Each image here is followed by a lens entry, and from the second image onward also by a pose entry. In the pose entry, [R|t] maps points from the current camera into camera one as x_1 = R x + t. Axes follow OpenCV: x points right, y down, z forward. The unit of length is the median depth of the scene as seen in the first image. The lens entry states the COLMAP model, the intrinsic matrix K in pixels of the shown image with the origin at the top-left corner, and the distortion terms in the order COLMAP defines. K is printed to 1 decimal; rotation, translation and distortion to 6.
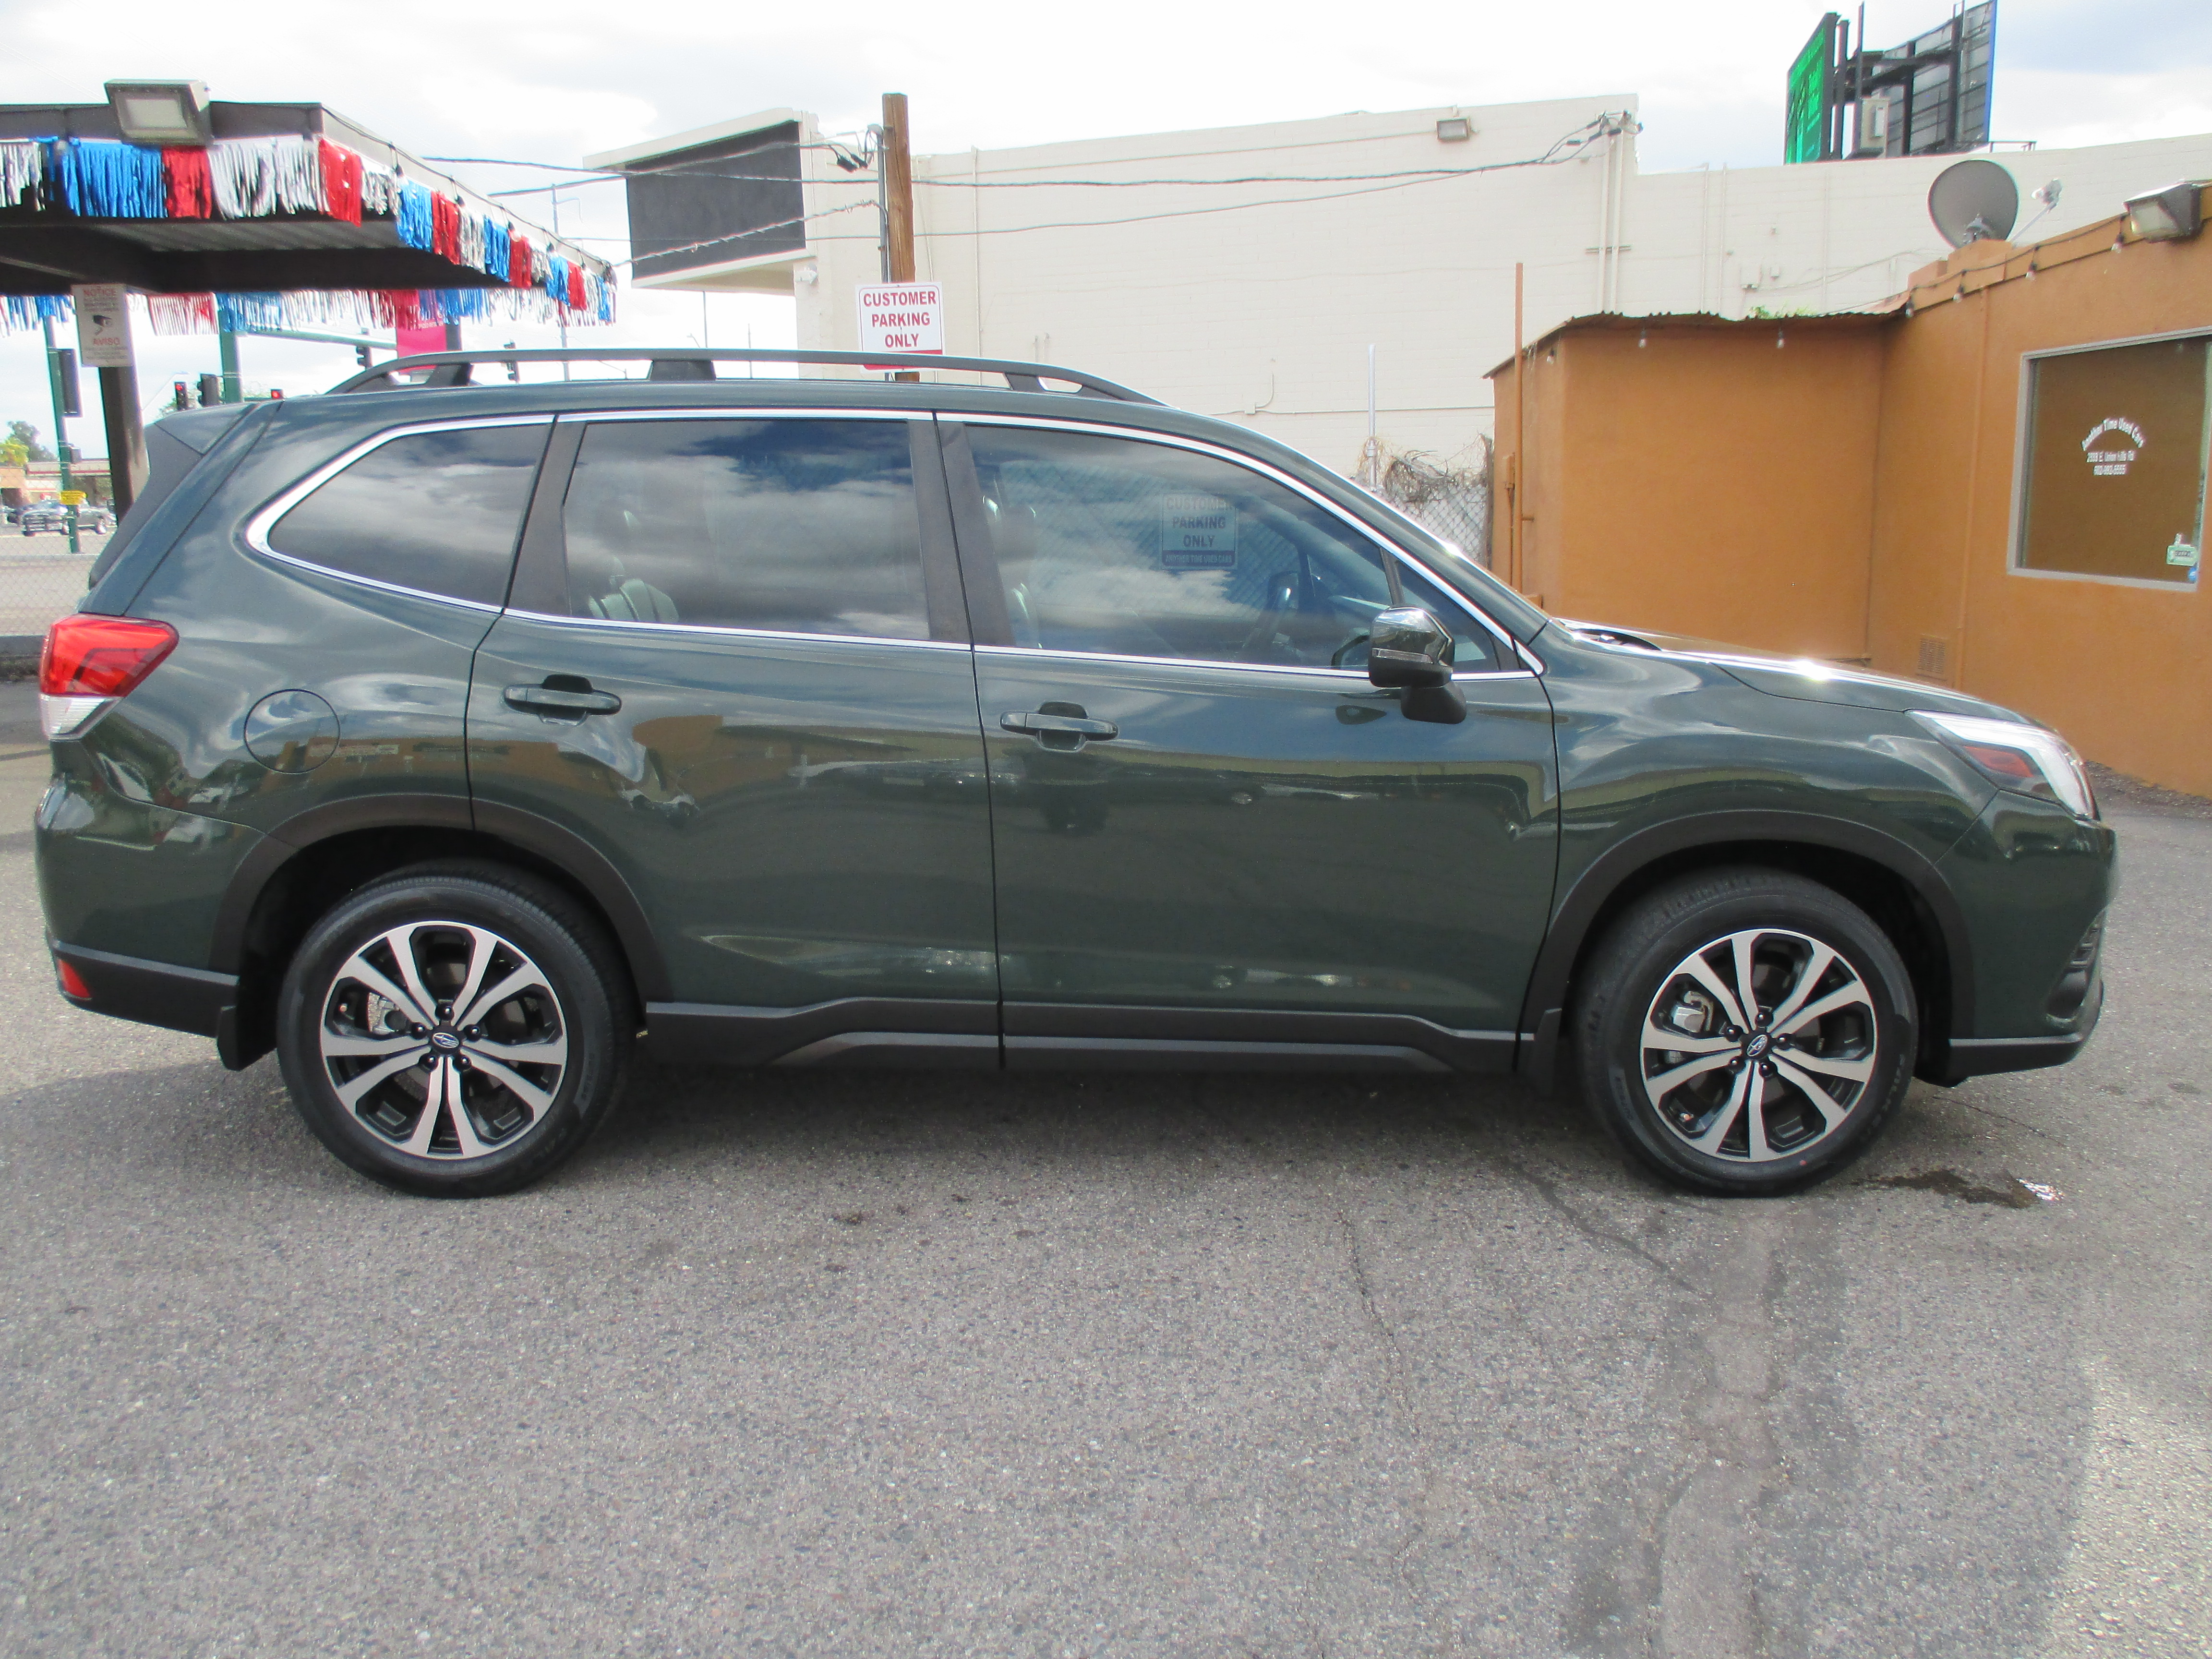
lens RADIAL K [[1816.7, 0, 1121.1], [0, 1816.7, 834.0], [0, 0, 1]] dist [-0.036648, 0.004032]
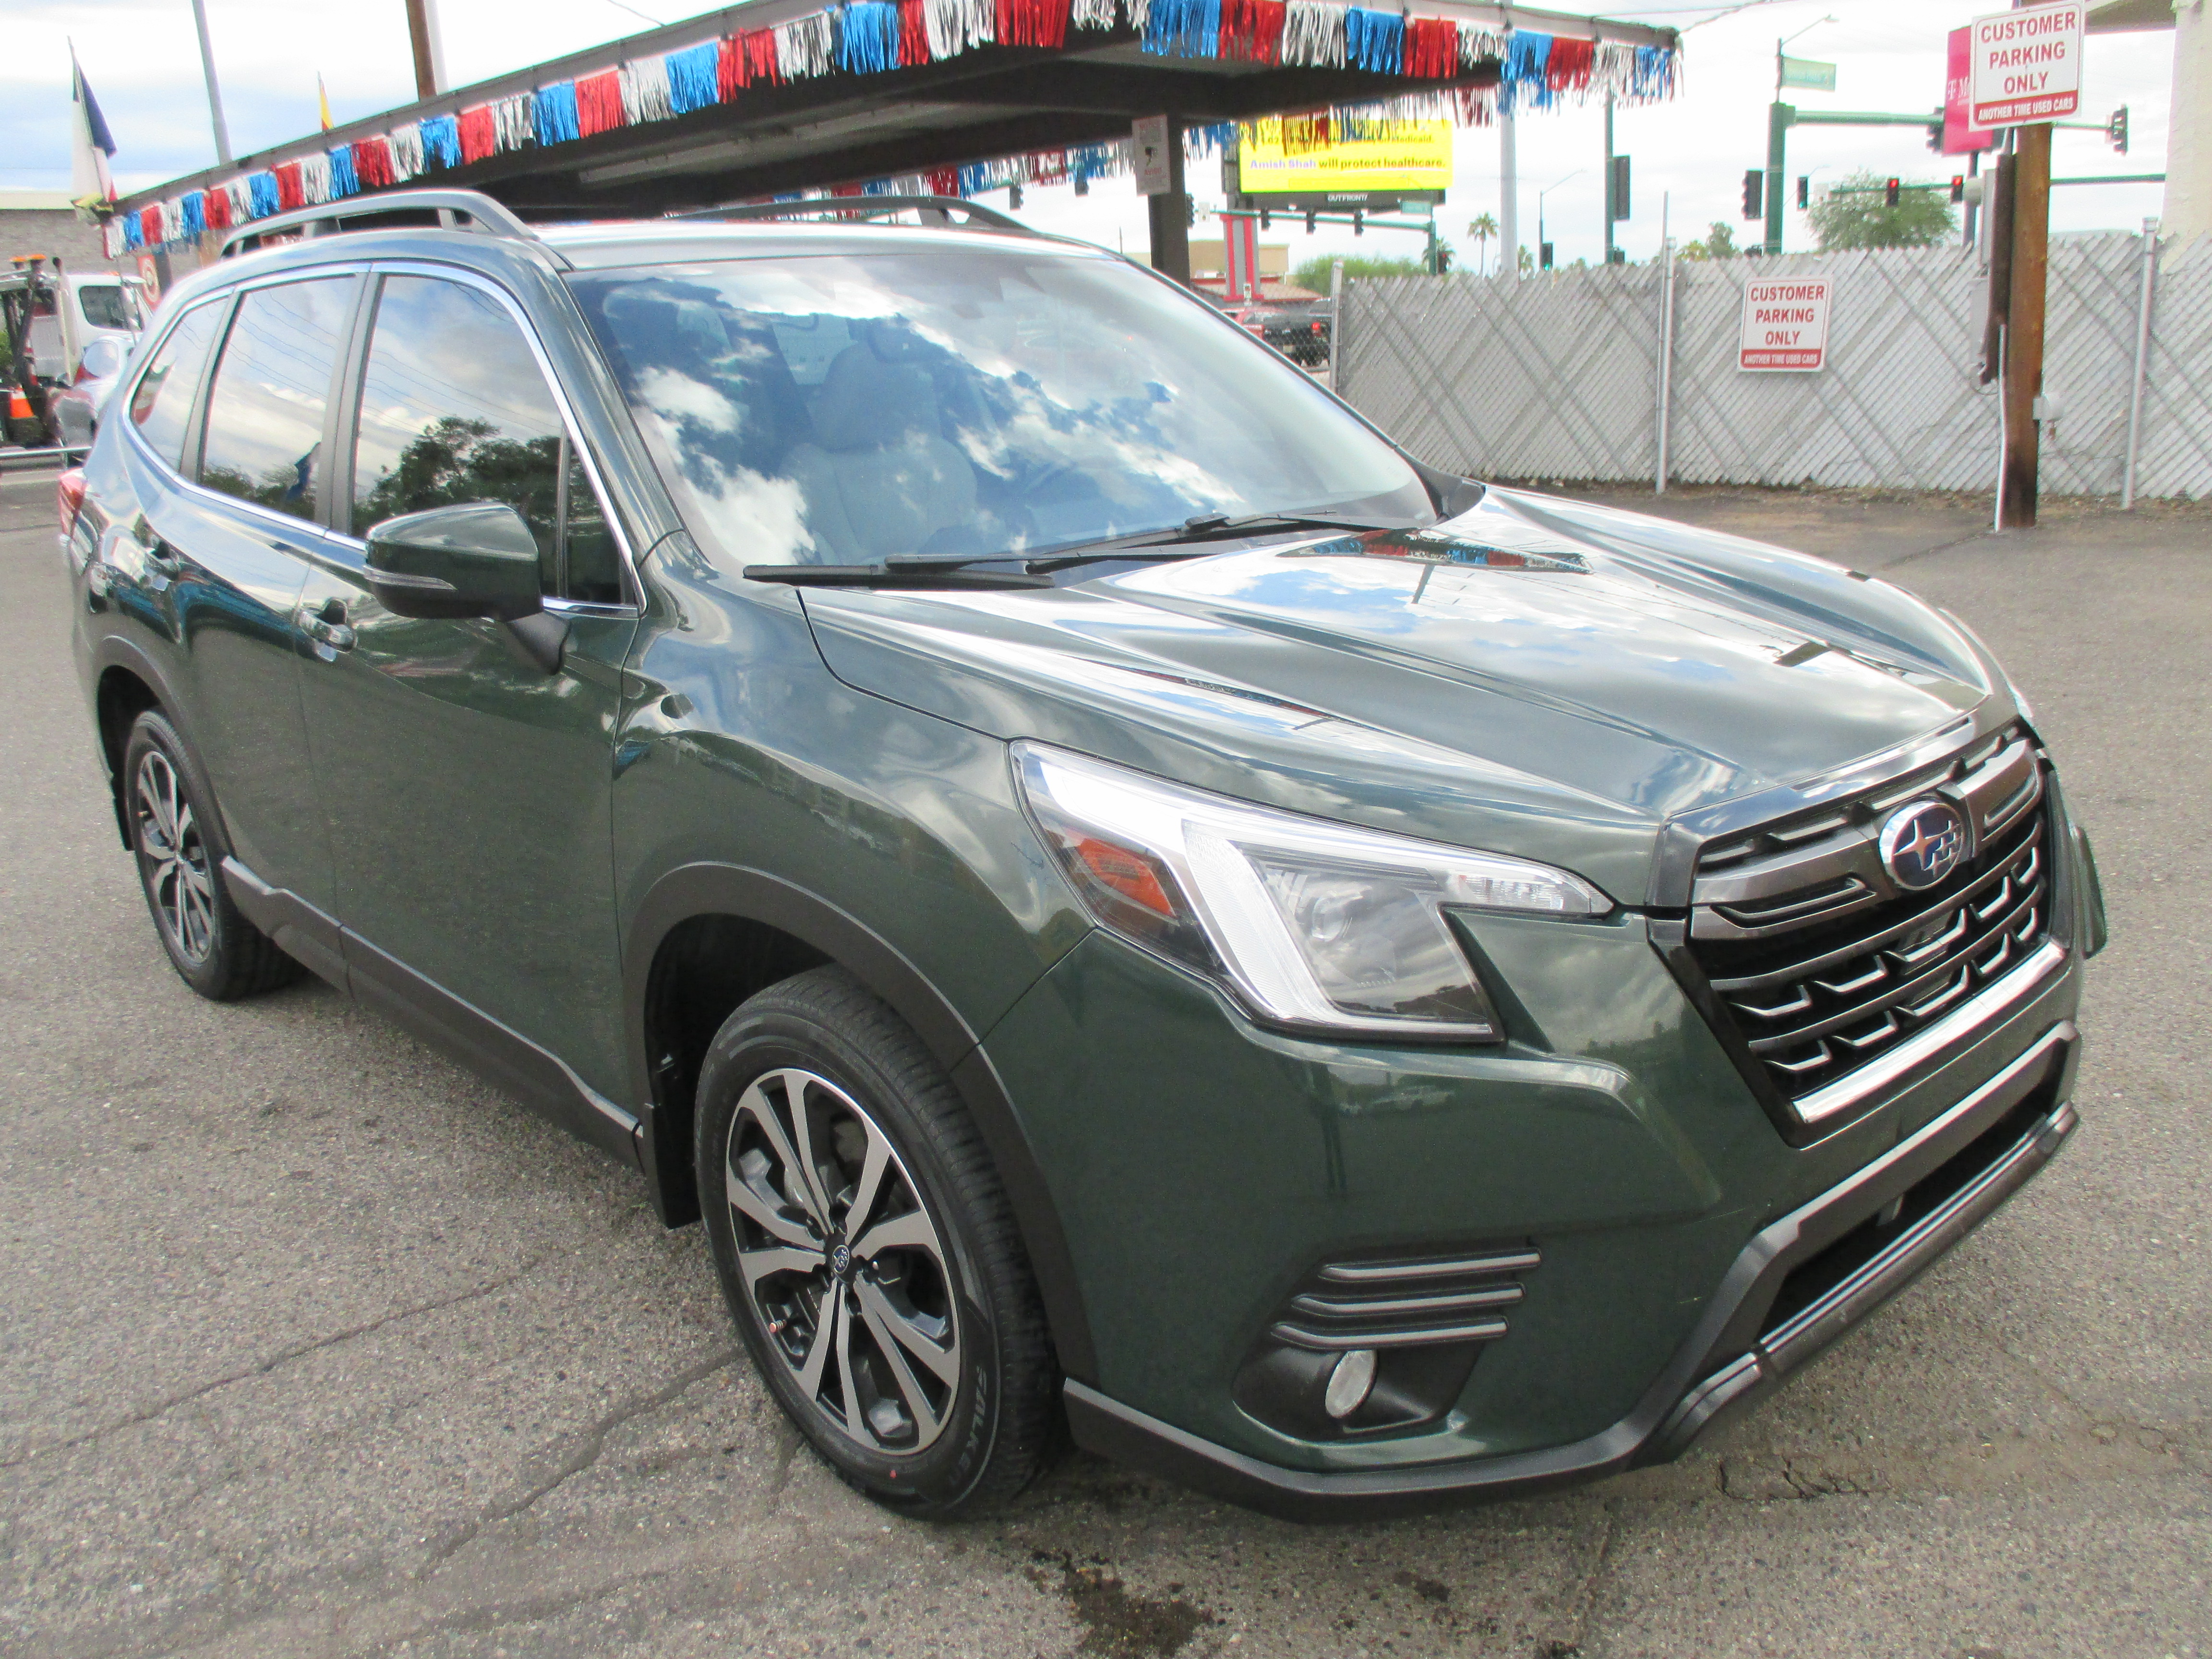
lens RADIAL K [[1816.7, 0, 1121.1], [0, 1816.7, 834.0], [0, 0, 1]] dist [-0.036648, 0.004032]
pose [[0.677977, 0.172516, -0.714552, 0.823874], [-0.093088, 0.984394, 0.149342, -0.121532], [0.729165, -0.034734, 0.683456, 0.660315]]
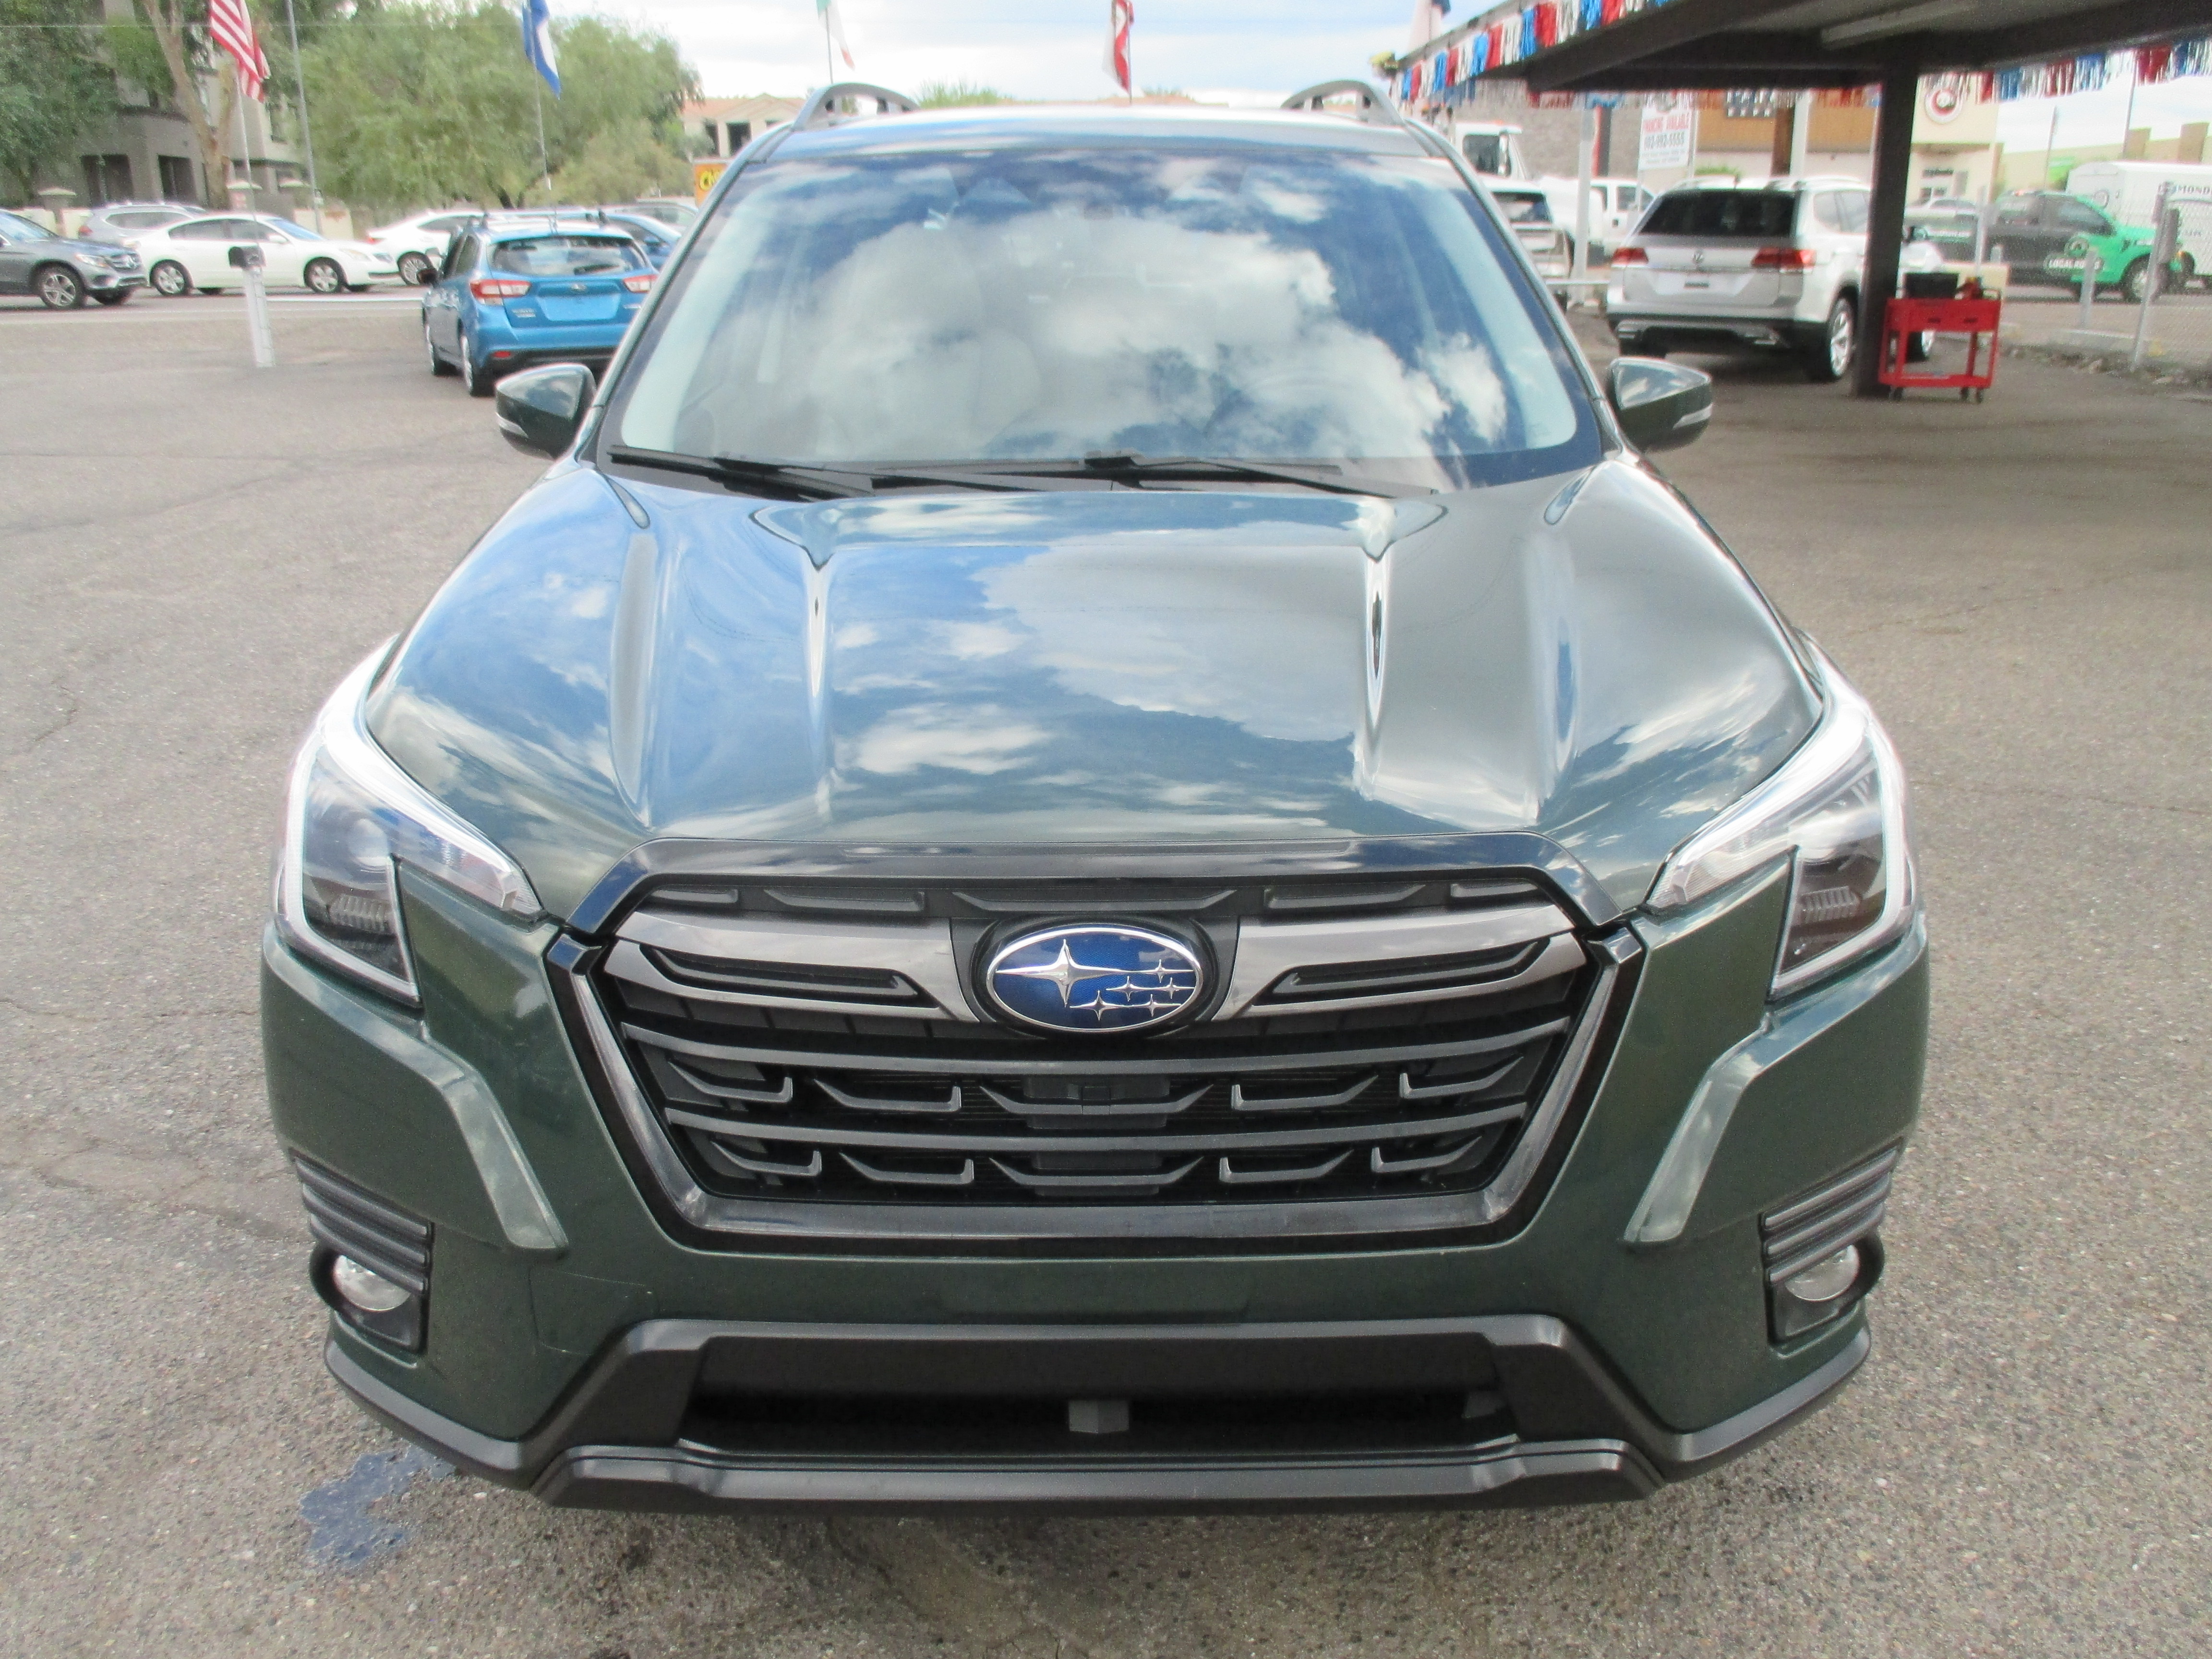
lens RADIAL K [[1816.7, 0, 1121.1], [0, 1816.7, 834.0], [0, 0, 1]] dist [-0.036648, 0.004032]
pose [[0.015028, 0.324817, -0.945658, 0.940482], [-0.181069, 0.931012, 0.316908, -0.196746], [0.983356, 0.166467, 0.072805, 1.037018]]
